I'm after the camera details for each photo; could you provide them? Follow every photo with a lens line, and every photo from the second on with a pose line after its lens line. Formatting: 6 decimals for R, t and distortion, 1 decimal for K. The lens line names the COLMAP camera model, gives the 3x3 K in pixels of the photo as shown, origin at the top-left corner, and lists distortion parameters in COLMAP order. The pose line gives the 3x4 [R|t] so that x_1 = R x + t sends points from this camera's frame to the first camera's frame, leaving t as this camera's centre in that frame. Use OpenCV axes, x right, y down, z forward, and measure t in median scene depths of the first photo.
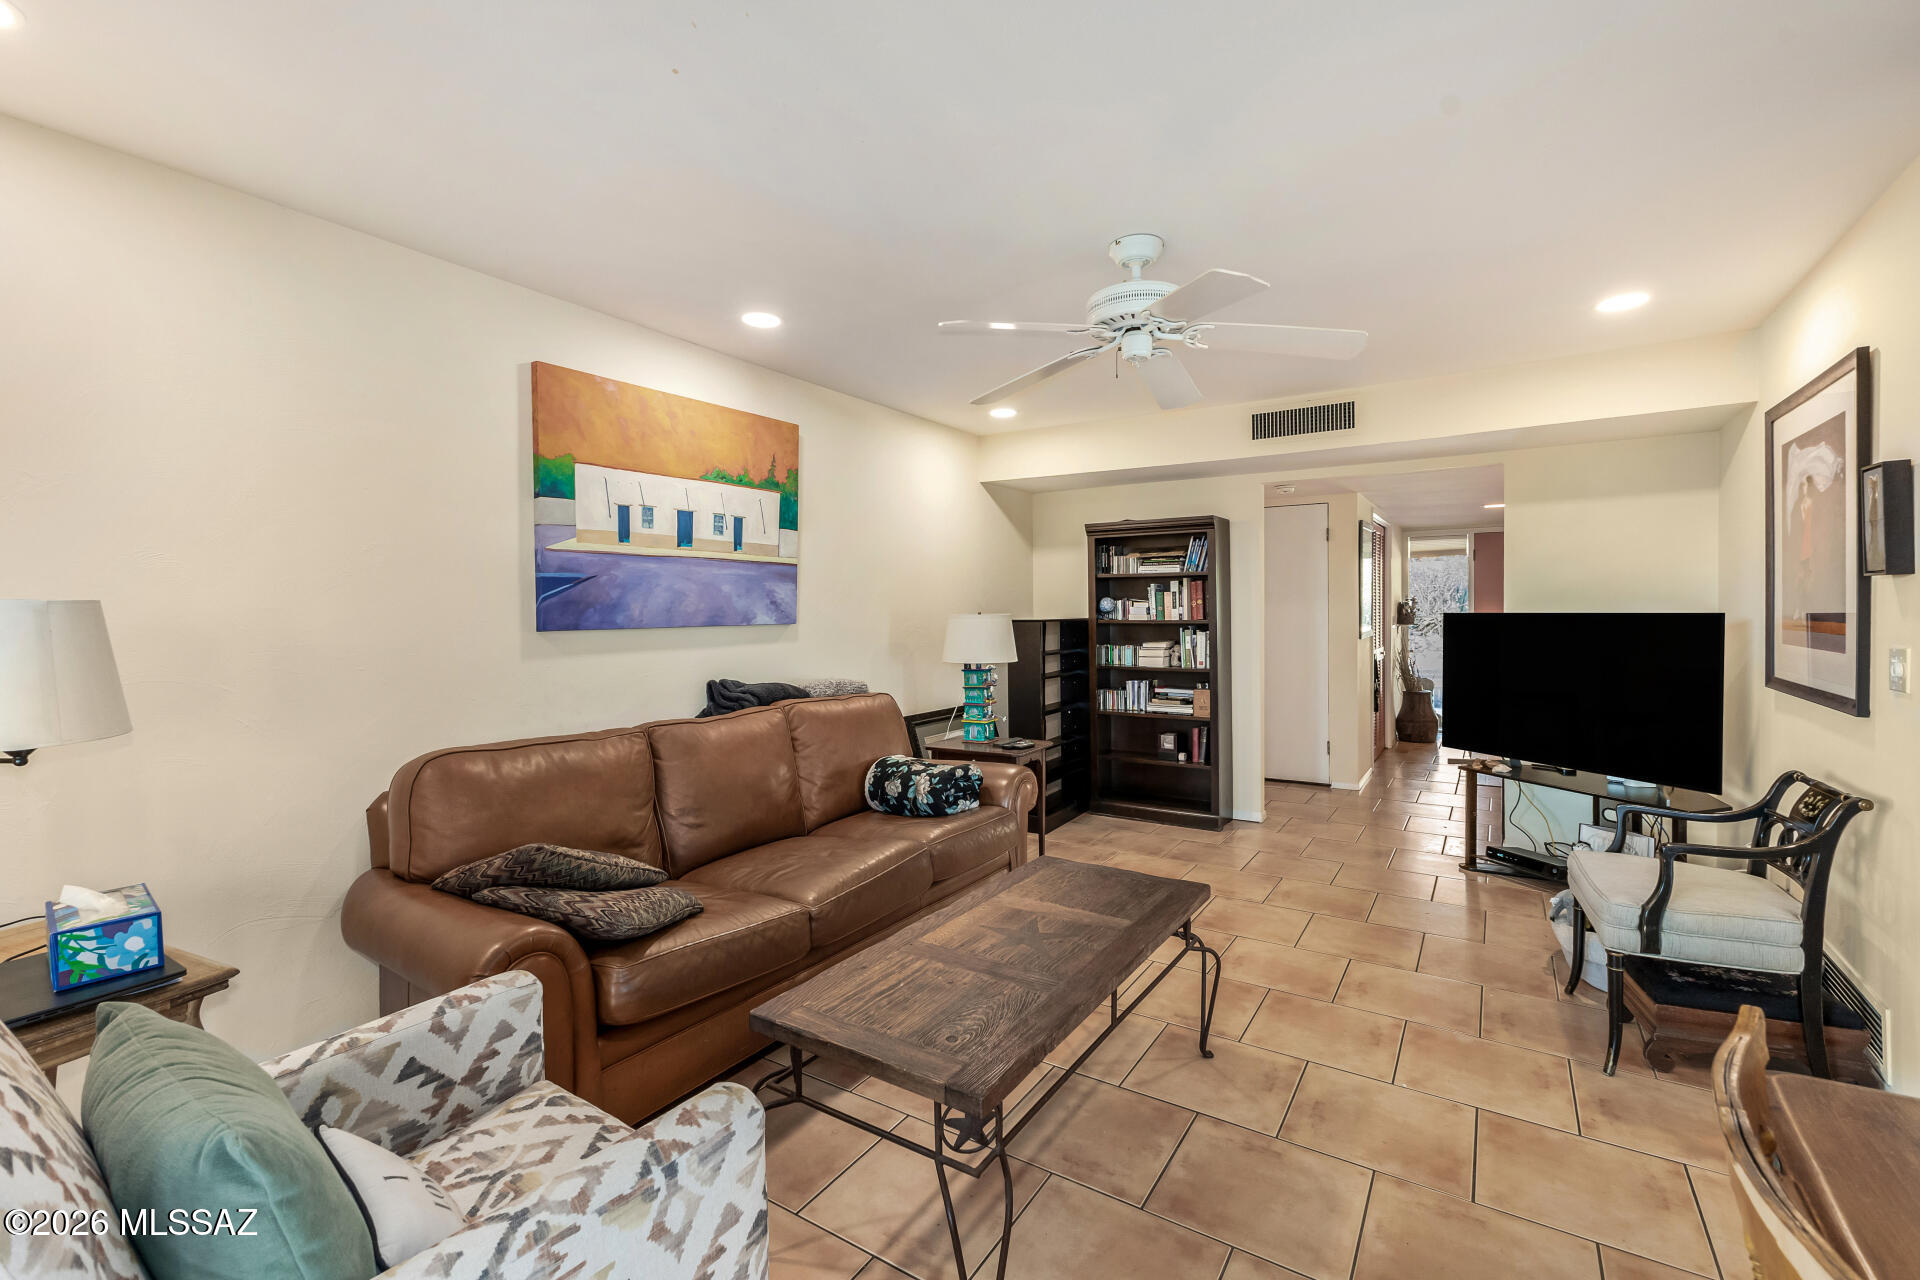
lens RADIAL K [[830.9, 0, 954.5], [0, 830.9, 621.7], [0, 0, 1]] dist [0.002340, -0.001460]
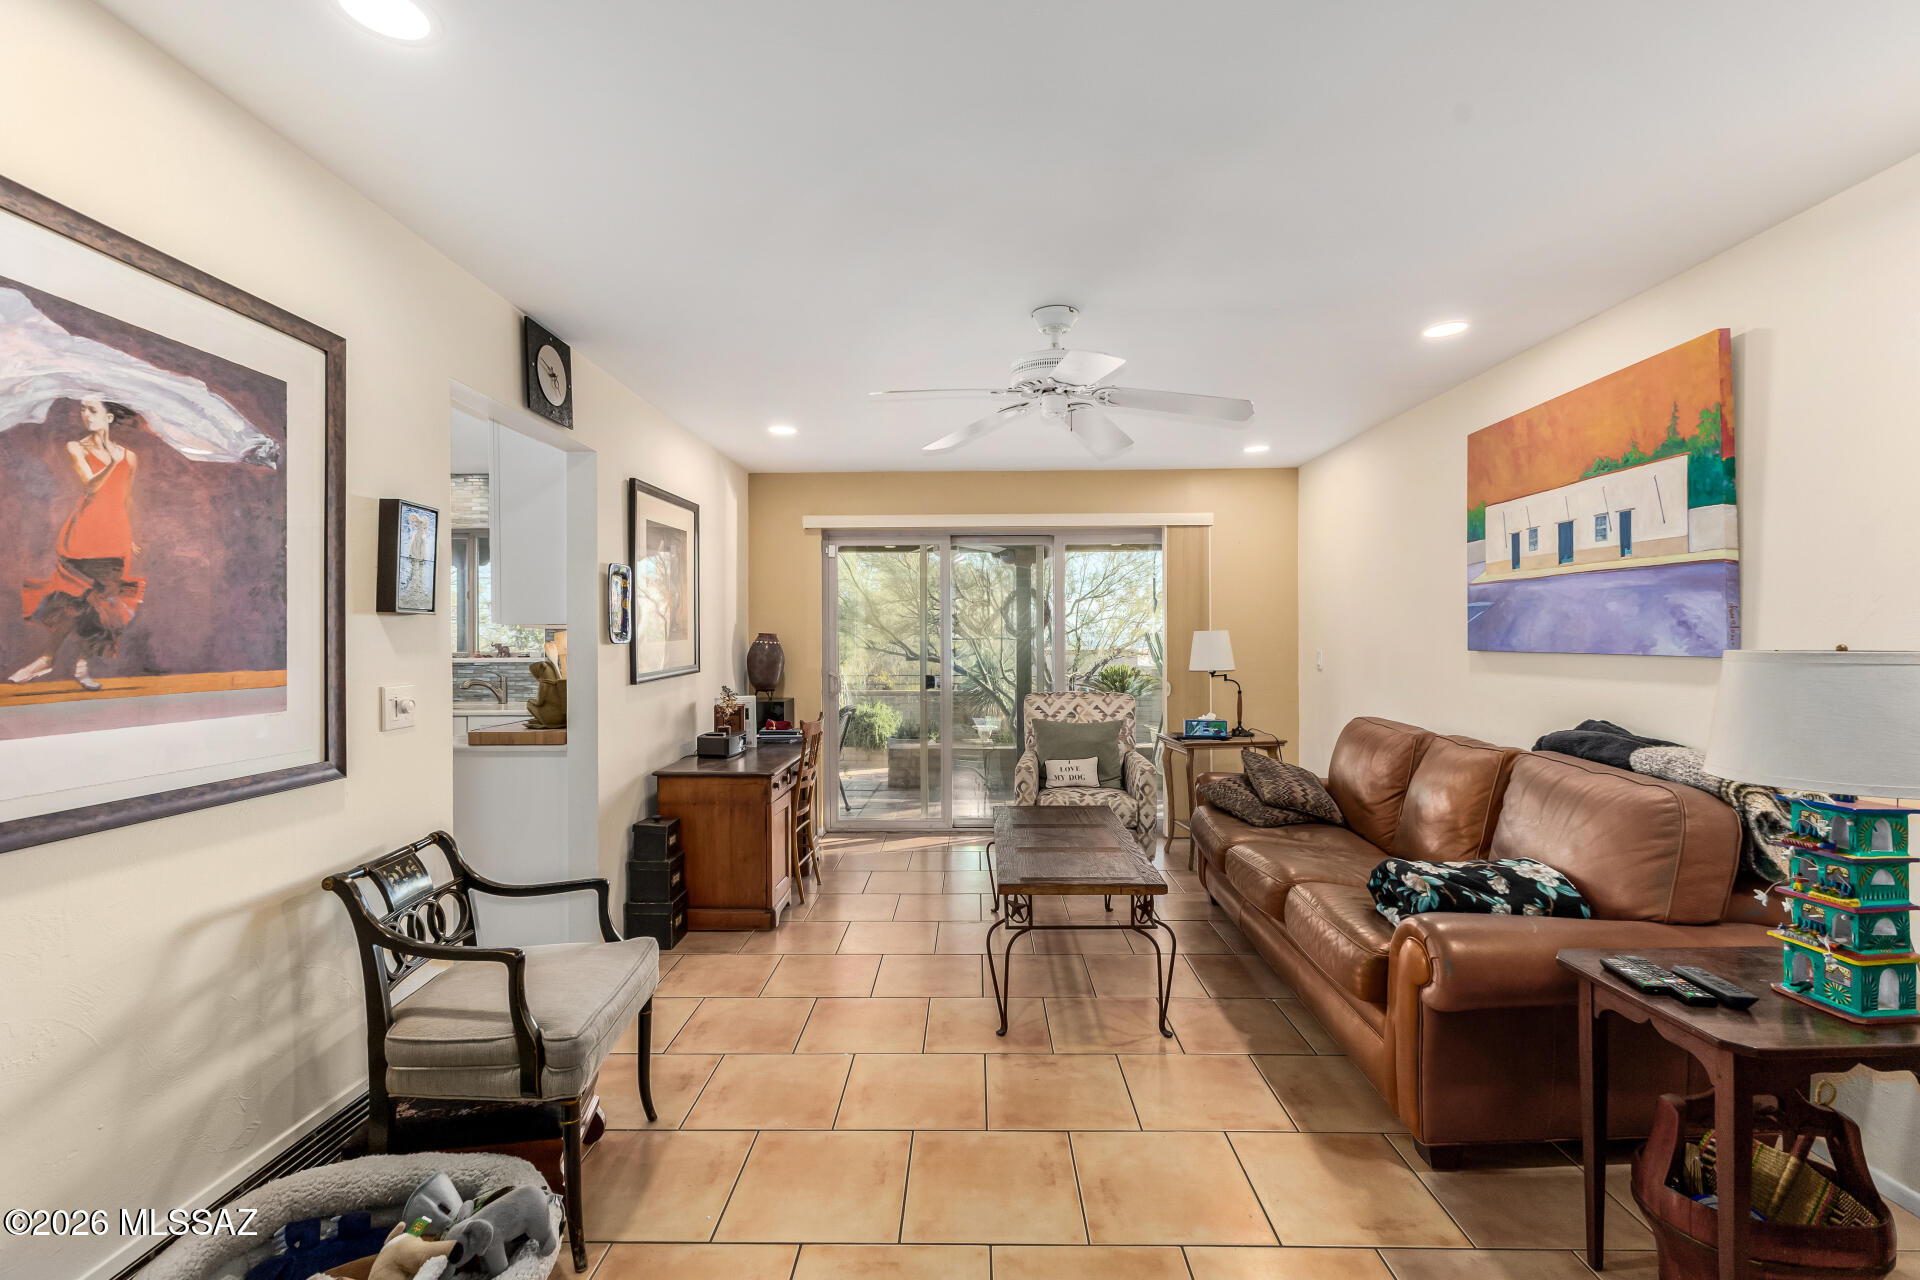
lens RADIAL K [[830.9, 0, 958.8], [0, 830.9, 632.1], [0, 0, 1]] dist [0.002340, -0.001460]
pose [[-0.845331, 0.008415, -0.534176, 0.697118], [0.000450, 0.999887, 0.015040, -0.029592], [0.534242, 0.012474, -0.845239, 1.404593]]
